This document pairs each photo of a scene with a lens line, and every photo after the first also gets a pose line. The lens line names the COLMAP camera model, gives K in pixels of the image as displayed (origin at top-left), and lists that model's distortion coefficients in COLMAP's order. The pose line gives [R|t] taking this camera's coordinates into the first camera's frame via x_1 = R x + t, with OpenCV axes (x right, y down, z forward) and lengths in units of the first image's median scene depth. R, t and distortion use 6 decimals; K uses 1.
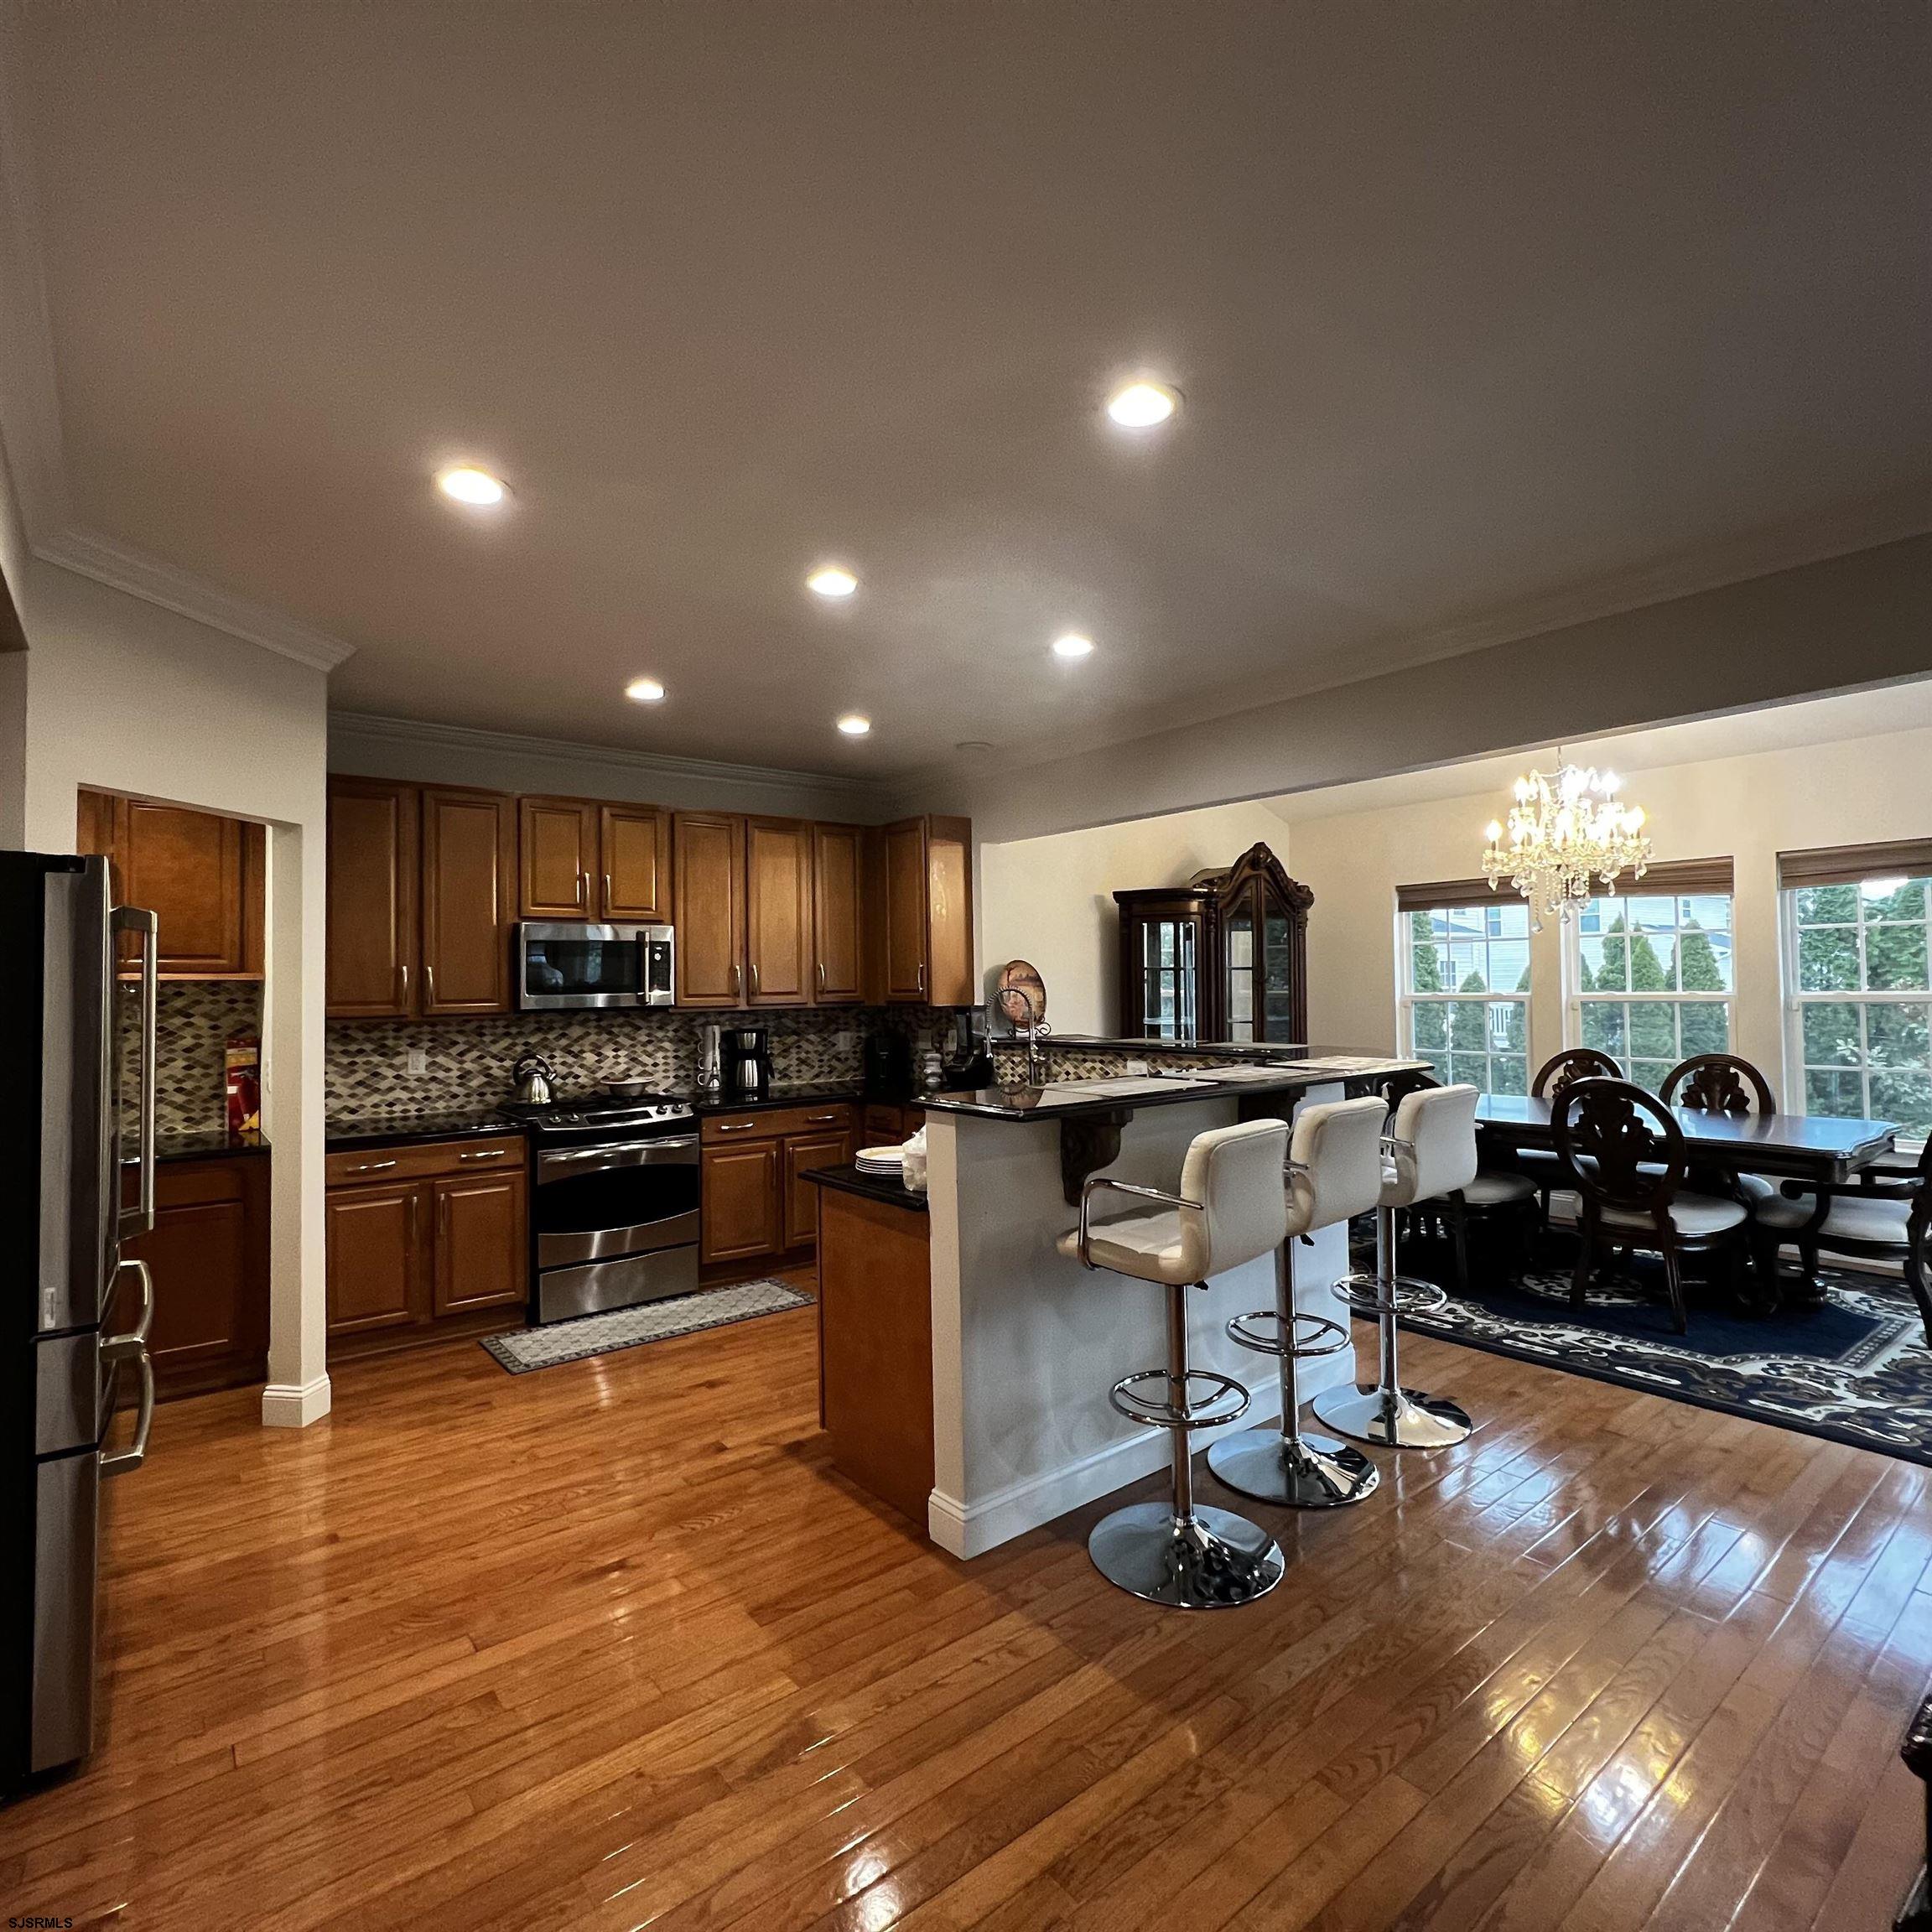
lens RADIAL K [[1031.8, 0, 953.2], [0, 1031.8, 956.3], [0, 0, 1]] dist [-0.005244, 0.002861]
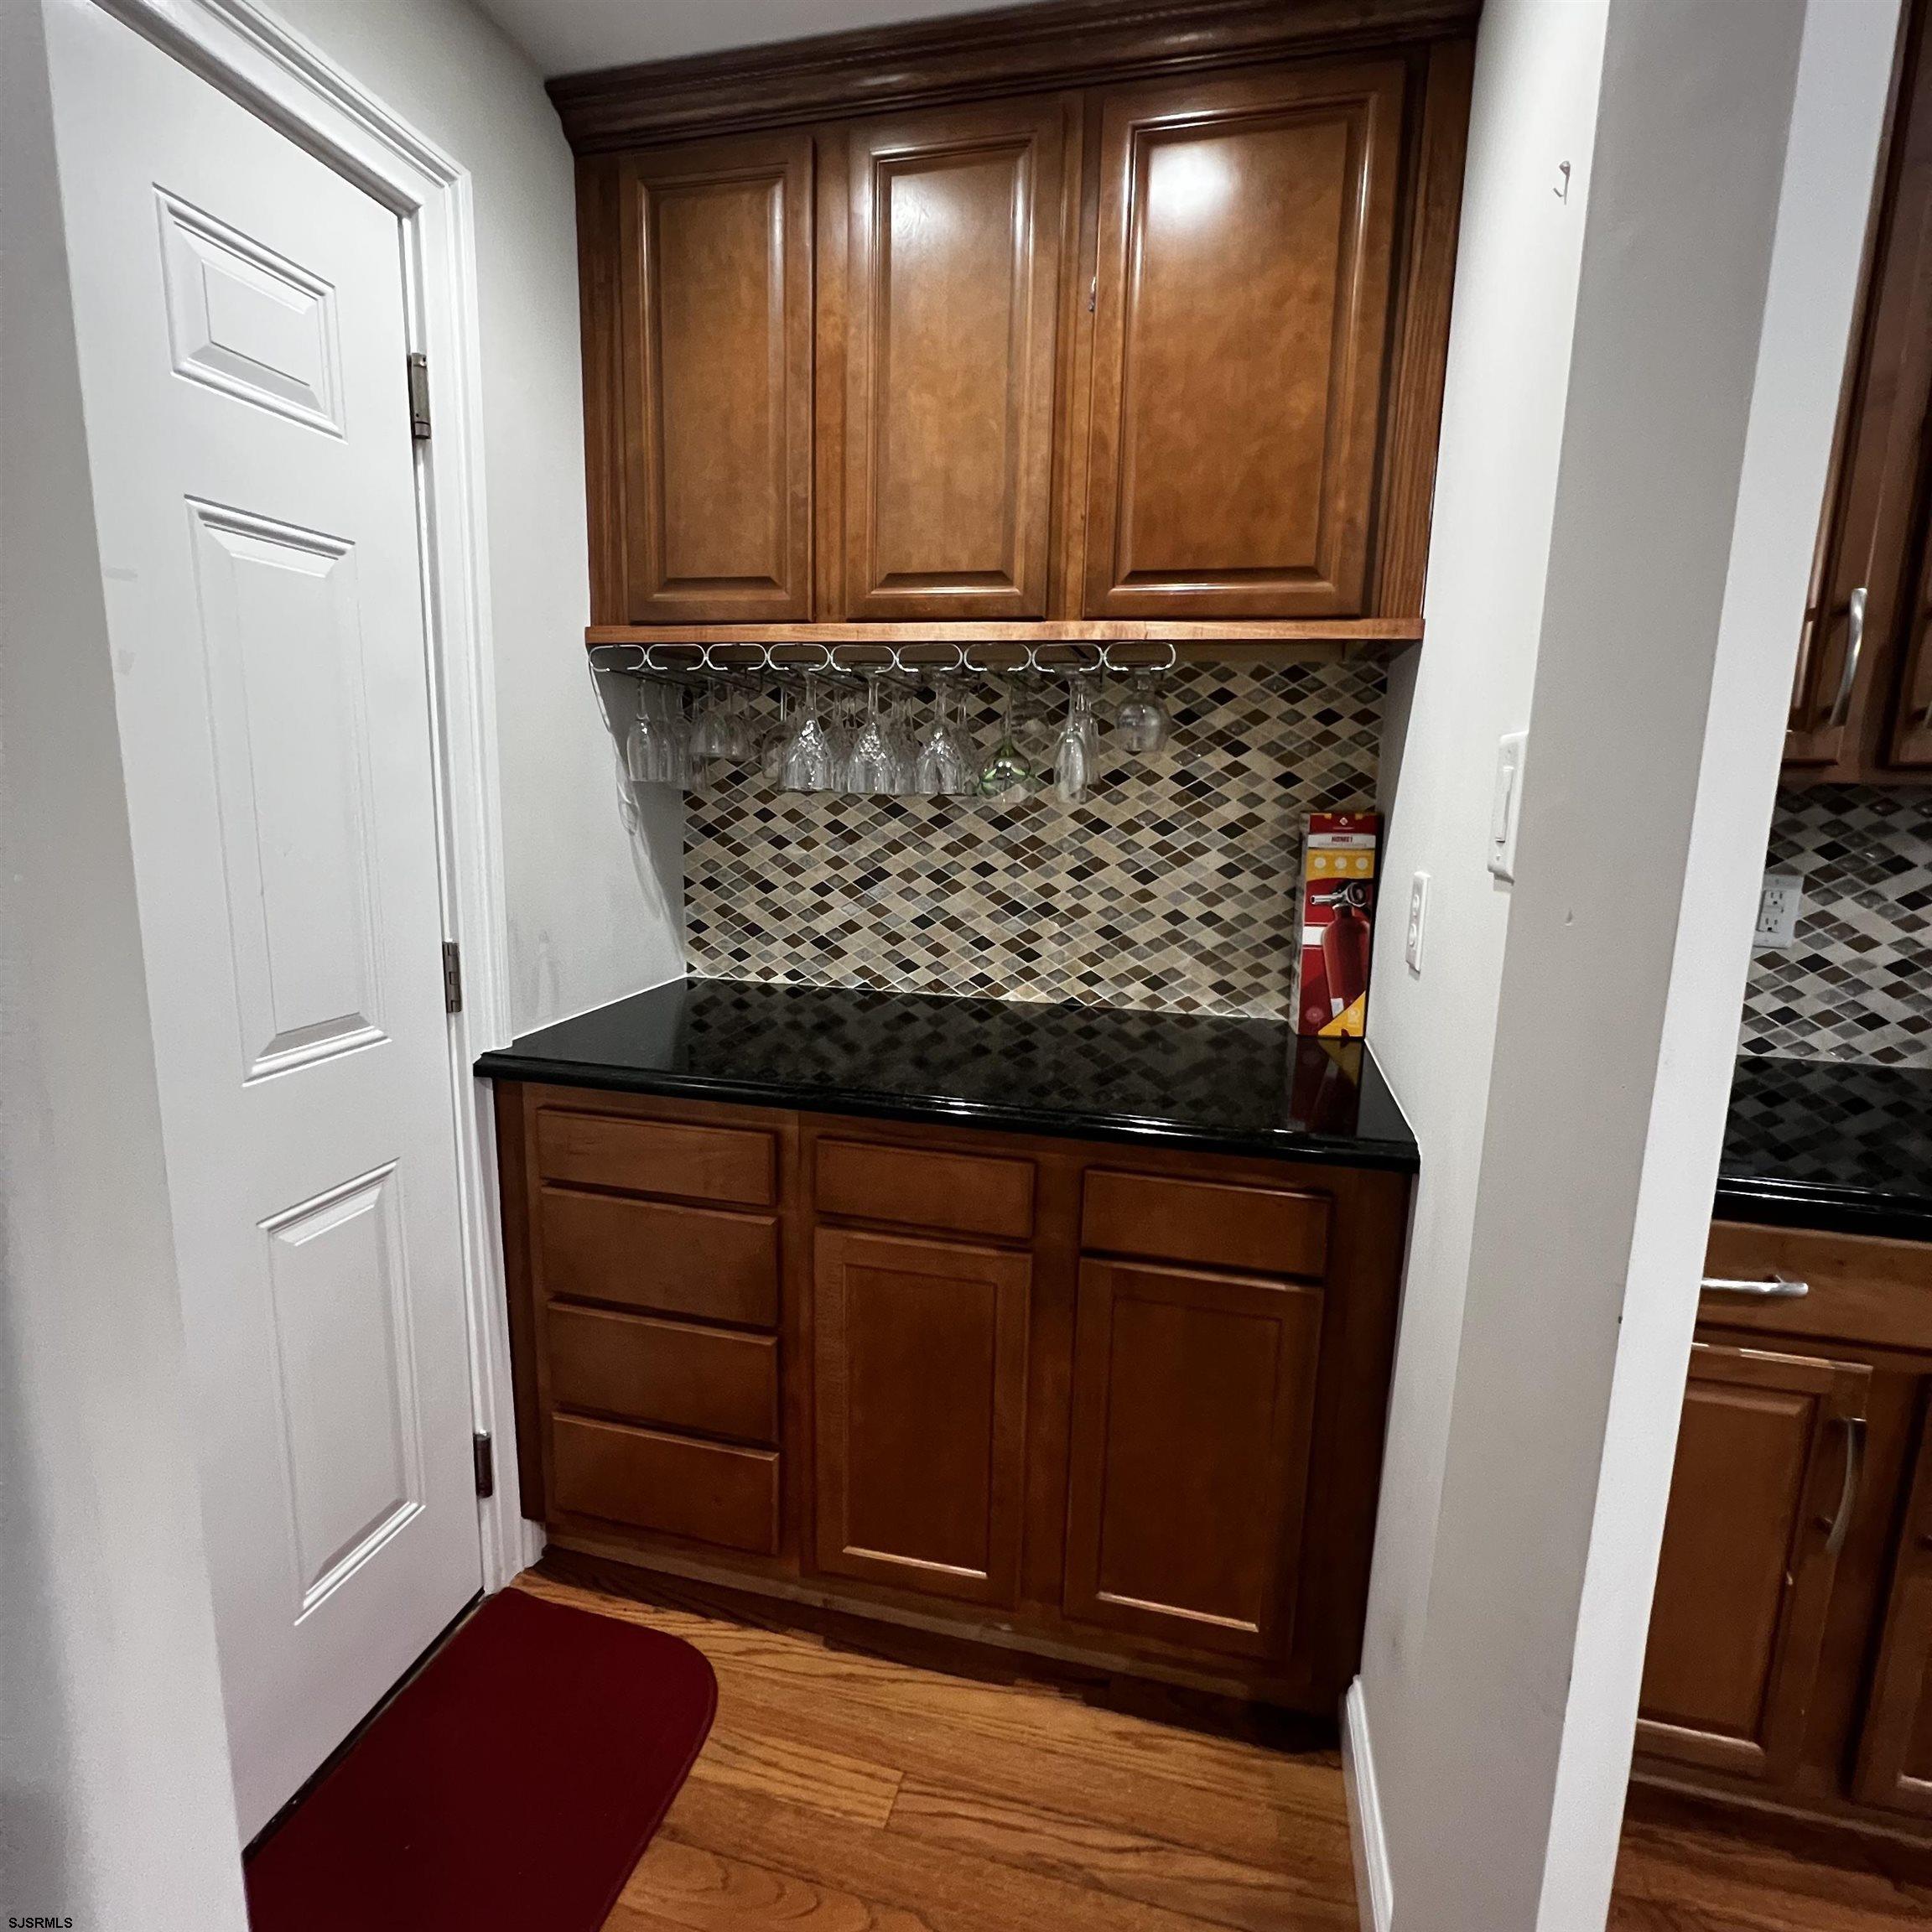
lens RADIAL K [[1031.8, 0, 971.2], [0, 1031.8, 965.3], [0, 0, 1]] dist [-0.005244, 0.002861]
pose [[0.614991, 0.167599, -0.770518, -0.458095], [-0.011935, 0.979018, 0.203424, 0.058746], [0.788444, -0.115908, 0.604087, 0.633114]]
